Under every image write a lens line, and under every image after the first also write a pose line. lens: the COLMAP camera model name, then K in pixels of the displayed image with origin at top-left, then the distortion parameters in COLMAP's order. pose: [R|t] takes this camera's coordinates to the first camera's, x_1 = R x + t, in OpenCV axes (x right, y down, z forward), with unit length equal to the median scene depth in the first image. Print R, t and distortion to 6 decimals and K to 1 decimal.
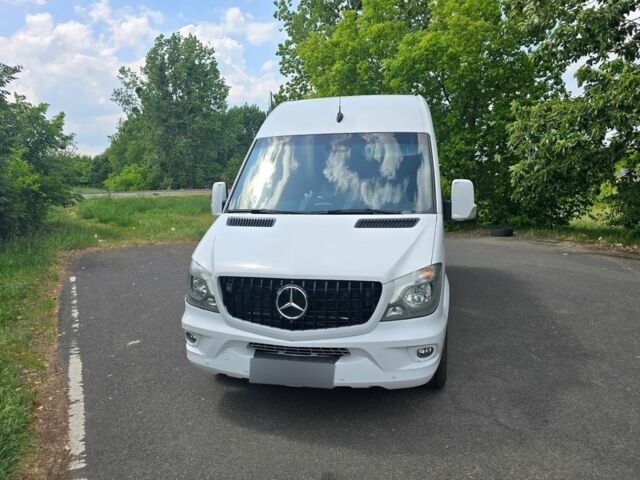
lens RADIAL K [[540.1, 0, 320.0], [0, 540.1, 240.0], [0, 0, 1]] dist [0.081474, -0.104692]
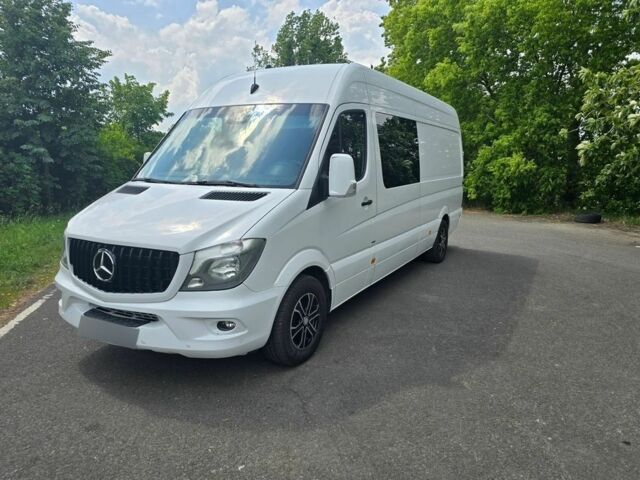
lens RADIAL K [[540.1, 0, 320.0], [0, 540.1, 240.0], [0, 0, 1]] dist [0.081474, -0.104692]
pose [[0.951790, 0.061968, -0.300426, 0.176683], [-0.049097, 0.997531, 0.050212, -0.002431], [0.302796, -0.033041, 0.952483, 0.030140]]
